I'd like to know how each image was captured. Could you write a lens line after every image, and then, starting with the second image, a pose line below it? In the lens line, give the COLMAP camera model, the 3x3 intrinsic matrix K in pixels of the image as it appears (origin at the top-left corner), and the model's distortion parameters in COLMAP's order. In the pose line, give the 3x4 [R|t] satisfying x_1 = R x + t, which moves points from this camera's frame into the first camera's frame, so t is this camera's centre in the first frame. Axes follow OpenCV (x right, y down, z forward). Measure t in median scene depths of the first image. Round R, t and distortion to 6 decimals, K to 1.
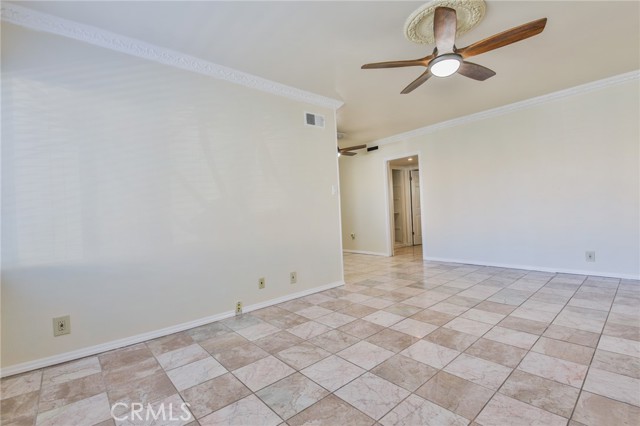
lens RADIAL K [[292.3, 0, 320.9], [0, 292.3, 208.7], [0, 0, 1]] dist [-0.006324, -0.008251]
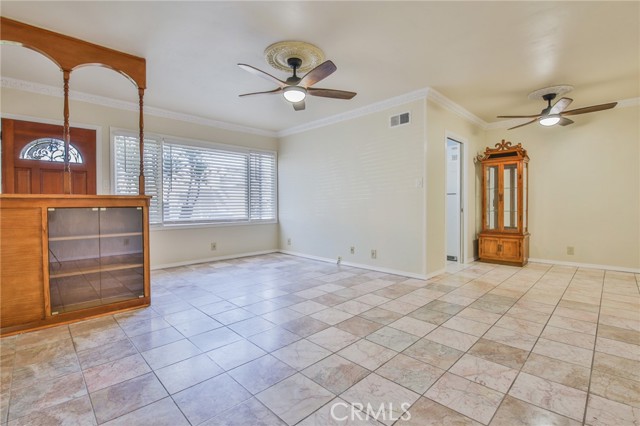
lens RADIAL K [[292.3, 0, 320.9], [0, 292.3, 208.7], [0, 0, 1]] dist [-0.006324, -0.008251]
pose [[0.067327, 0.059313, -0.995966, 1.353449], [0.009655, 0.998146, 0.060096, -0.050199], [0.997684, -0.013662, 0.066629, 0.800216]]
